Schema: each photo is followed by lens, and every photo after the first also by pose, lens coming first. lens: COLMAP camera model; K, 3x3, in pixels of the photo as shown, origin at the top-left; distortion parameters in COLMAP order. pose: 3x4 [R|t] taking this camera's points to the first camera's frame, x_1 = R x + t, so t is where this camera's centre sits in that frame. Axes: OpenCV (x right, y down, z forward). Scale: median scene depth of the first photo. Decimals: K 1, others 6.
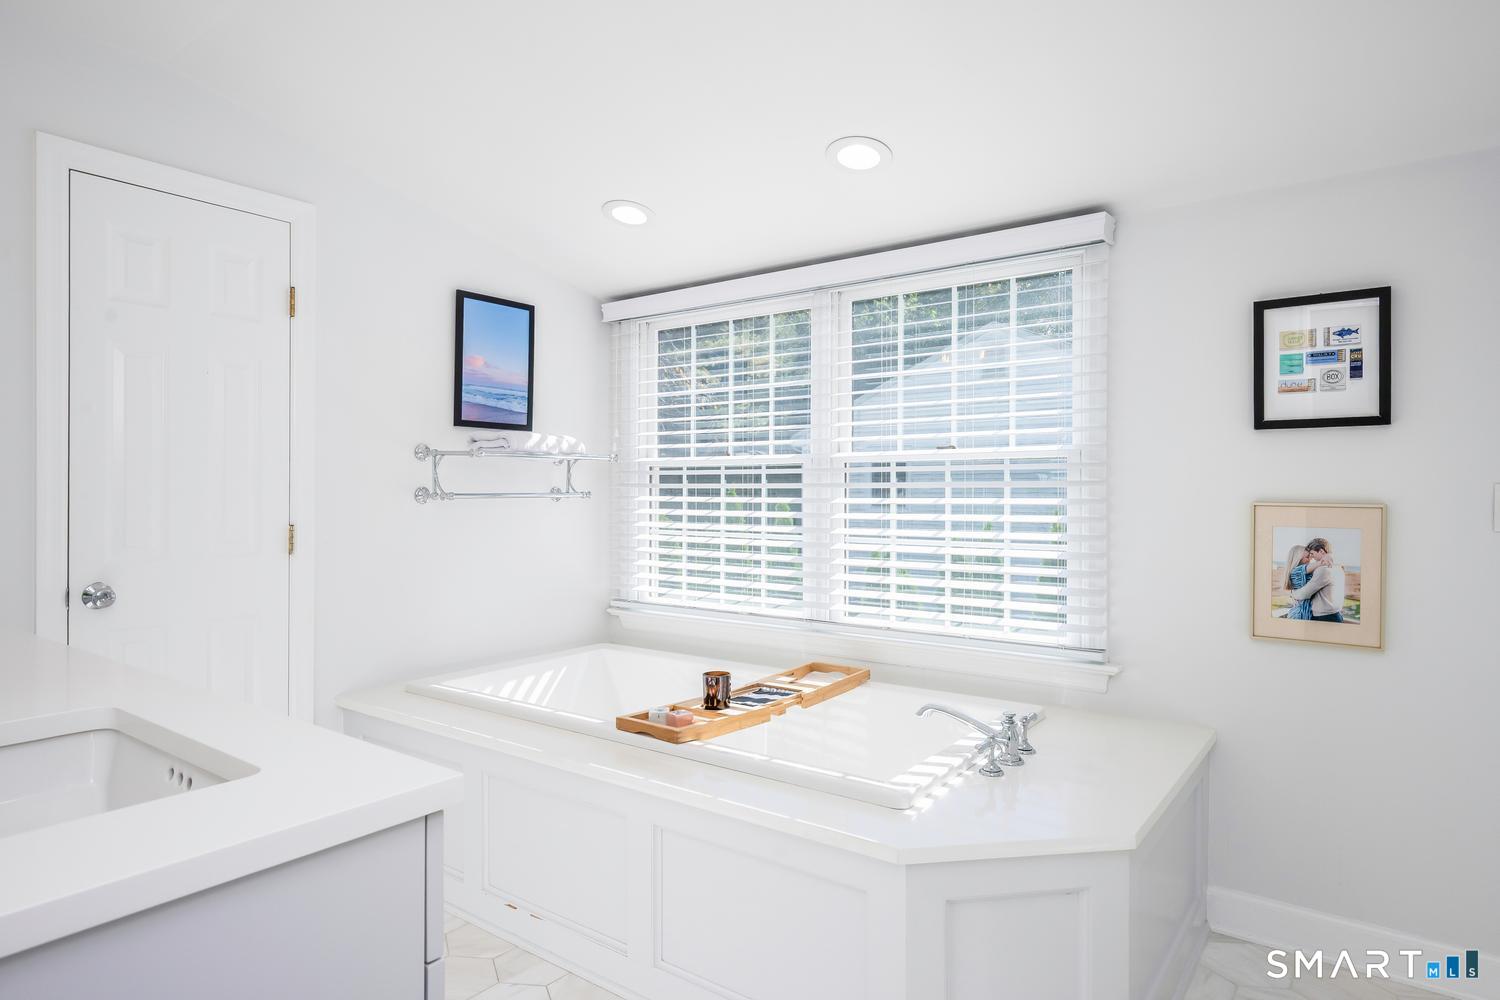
lens RADIAL K [[869.6, 0, 752.2], [0, 869.6, 498.4], [0, 0, 1]] dist [0.020457, -0.001569]
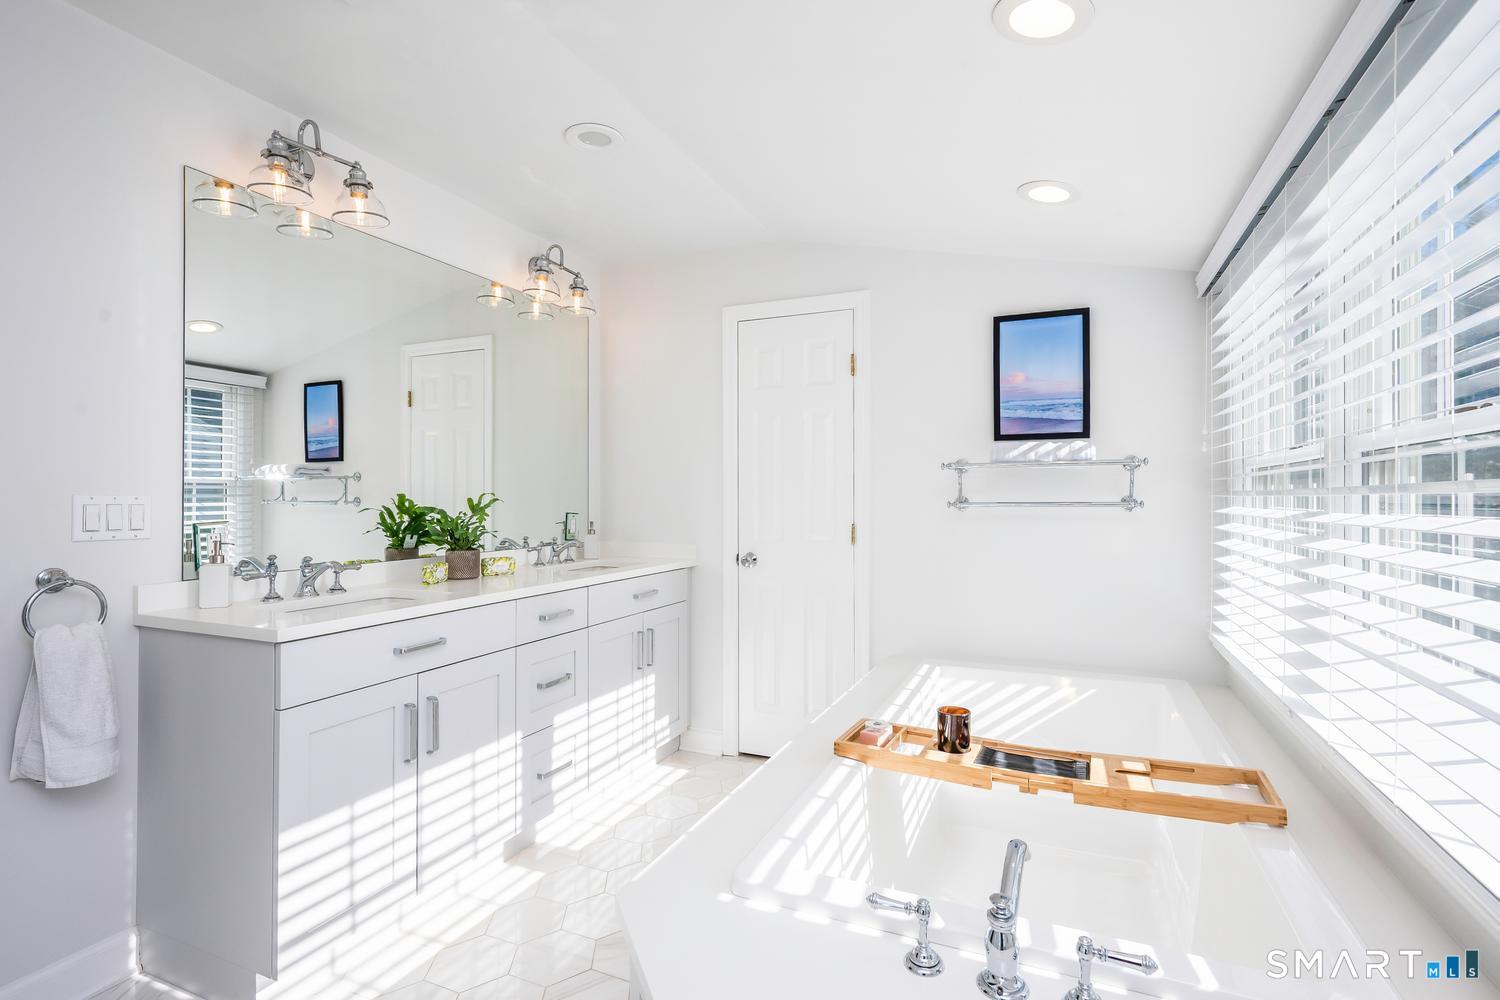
lens RADIAL K [[724.0, 0, 741.9], [0, 724.0, 491.7], [0, 0, 1]] dist [0.000001, 0.001671]
pose [[0.222946, -0.010074, -0.974779, 0.475035], [-0.010735, 0.999861, -0.012788, -0.003664], [0.974772, 0.013315, 0.222807, 0.484765]]
